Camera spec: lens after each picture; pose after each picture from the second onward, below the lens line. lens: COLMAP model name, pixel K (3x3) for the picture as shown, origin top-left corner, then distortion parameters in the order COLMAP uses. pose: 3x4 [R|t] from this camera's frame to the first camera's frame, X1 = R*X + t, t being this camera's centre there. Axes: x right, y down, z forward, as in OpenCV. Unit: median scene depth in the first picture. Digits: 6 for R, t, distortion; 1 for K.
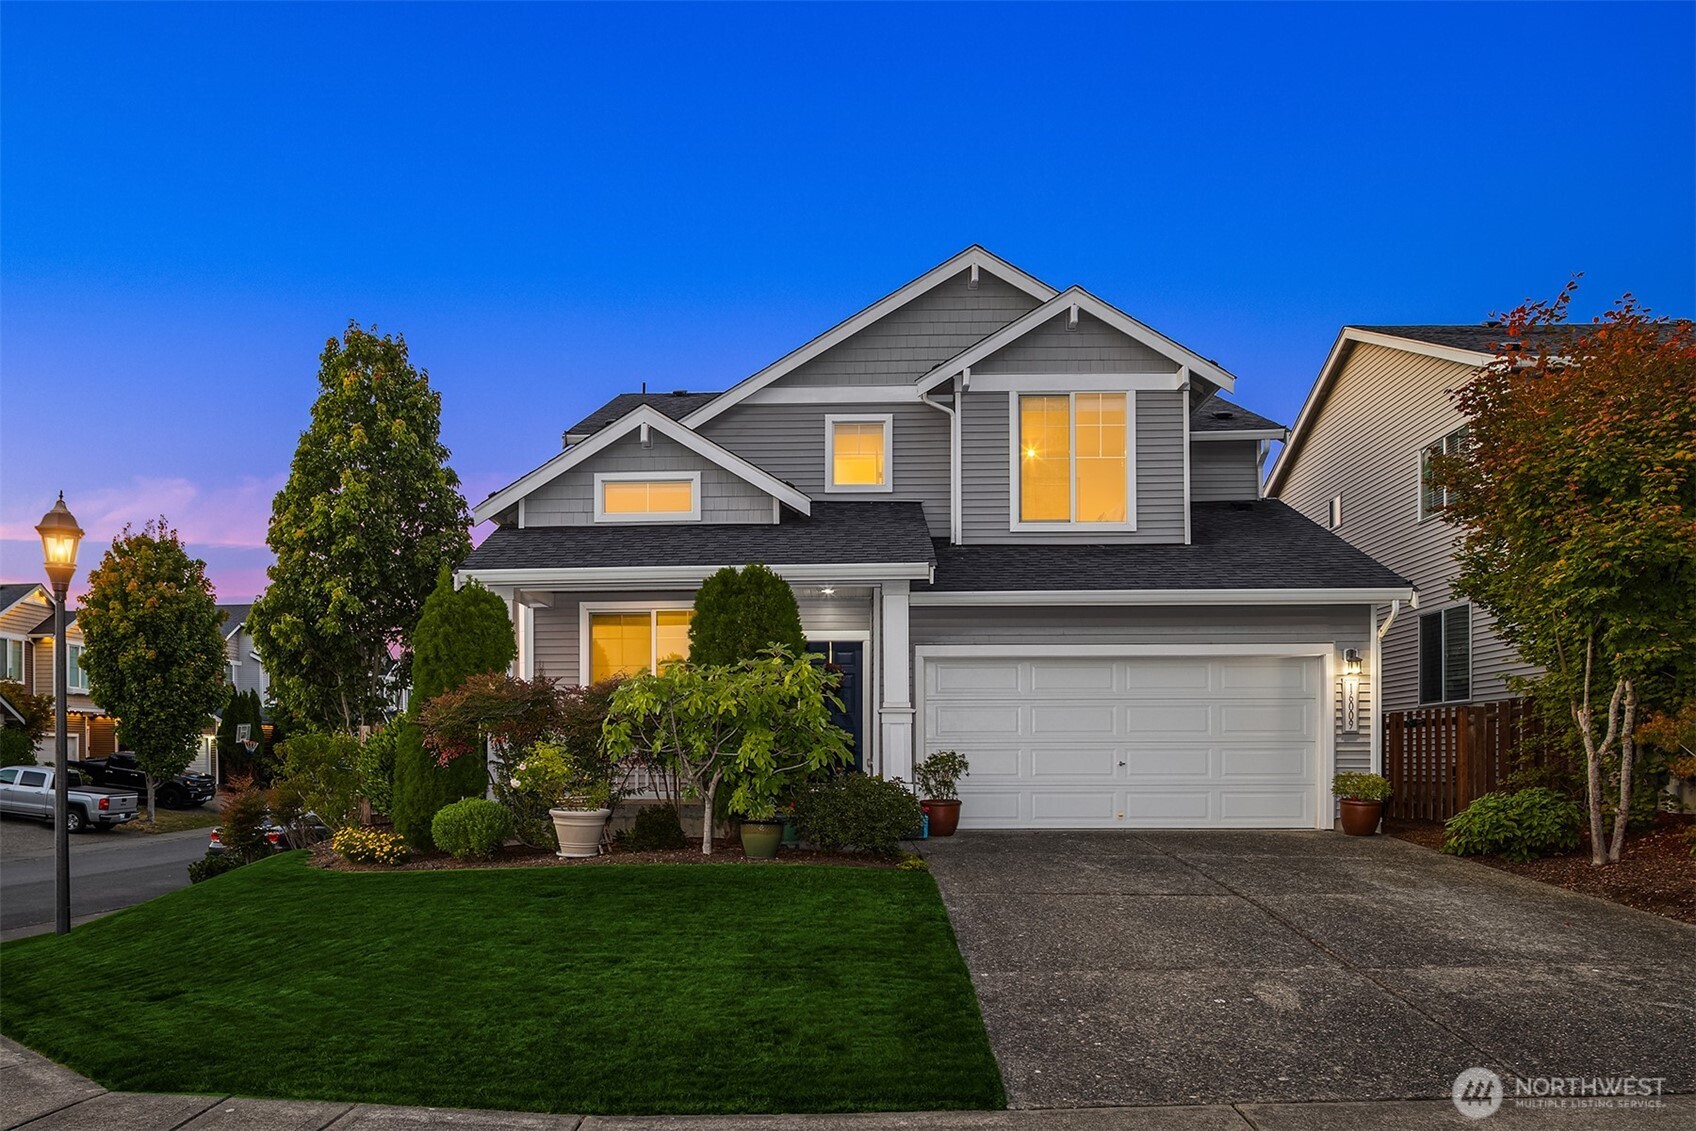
lens RADIAL K [[1145.5, 0, 849.9], [0, 1145.5, 569.9], [0, 0, 1]] dist [-0.012311, -0.007737]
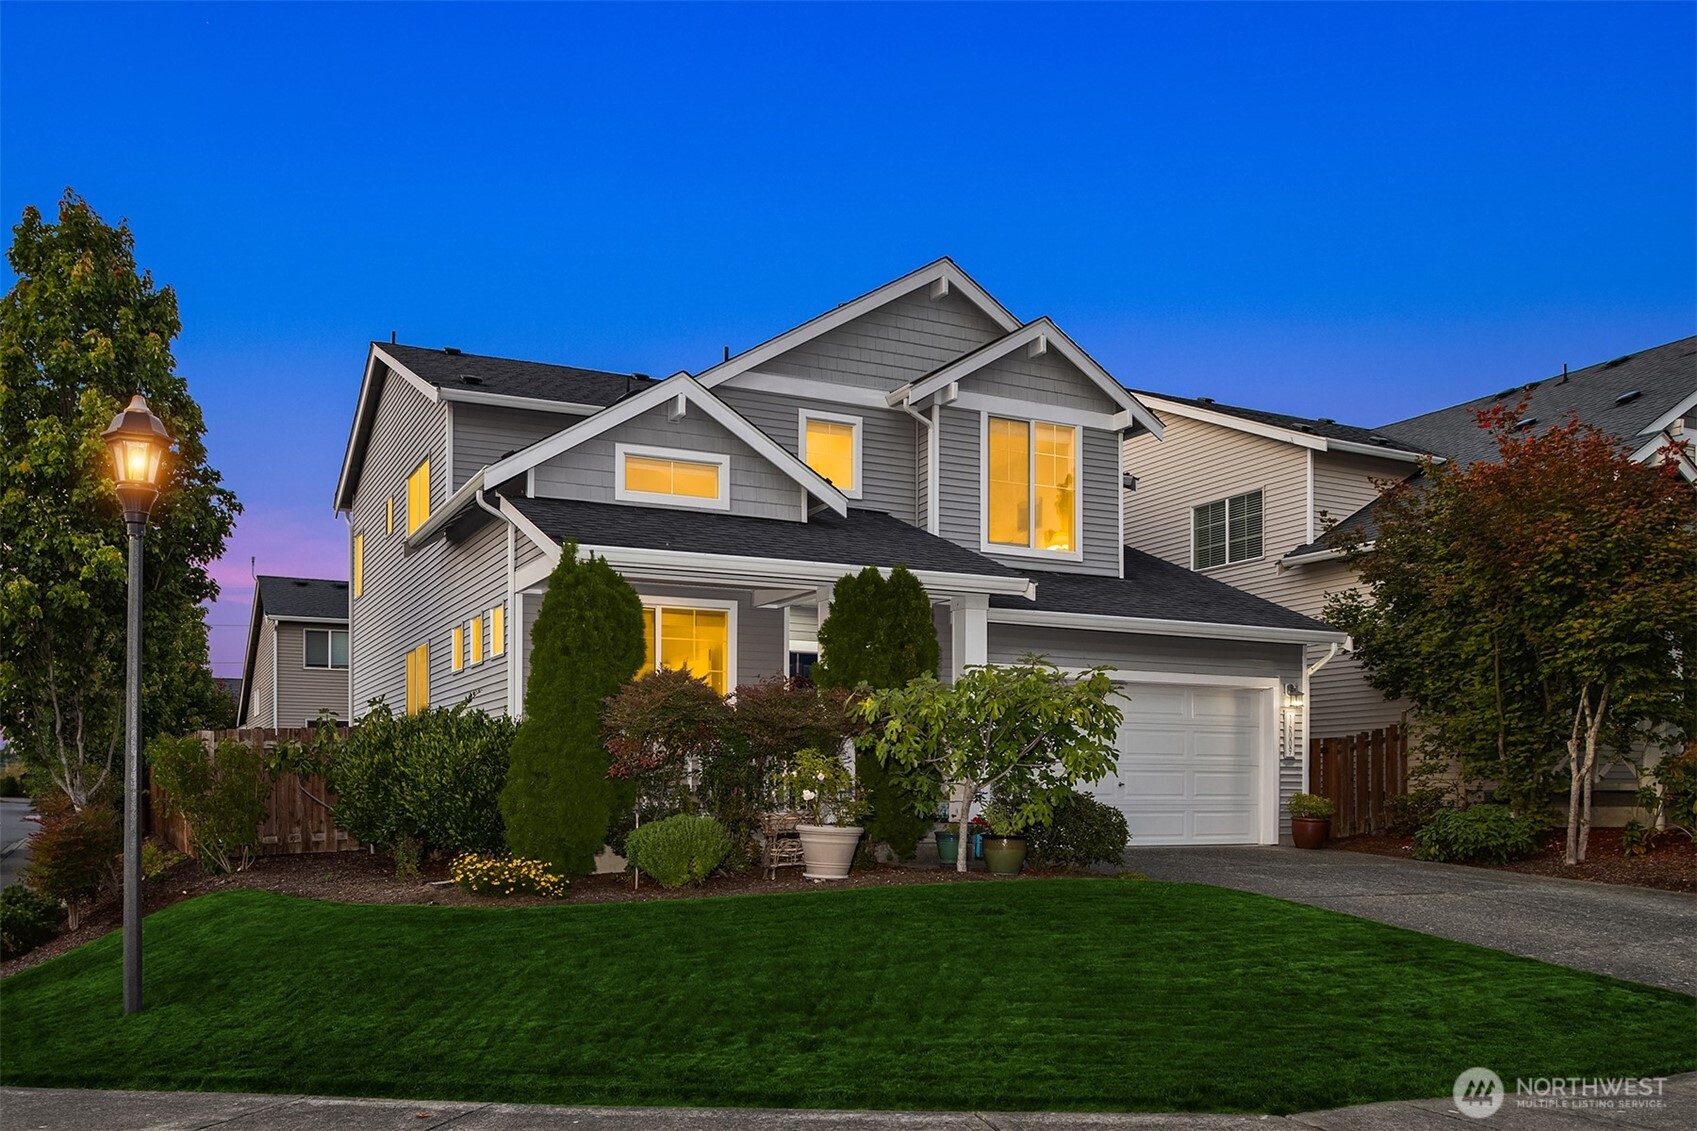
lens RADIAL K [[1237.5, 0, 848.7], [0, 1237.5, 566.4], [0, 0, 1]] dist [-0.022694, 0.002261]
pose [[0.901854, 0.082378, 0.424115, -0.456247], [-0.075127, 0.996600, -0.033823, 0.026632], [-0.425459, -0.001359, 0.904977, 0.082597]]
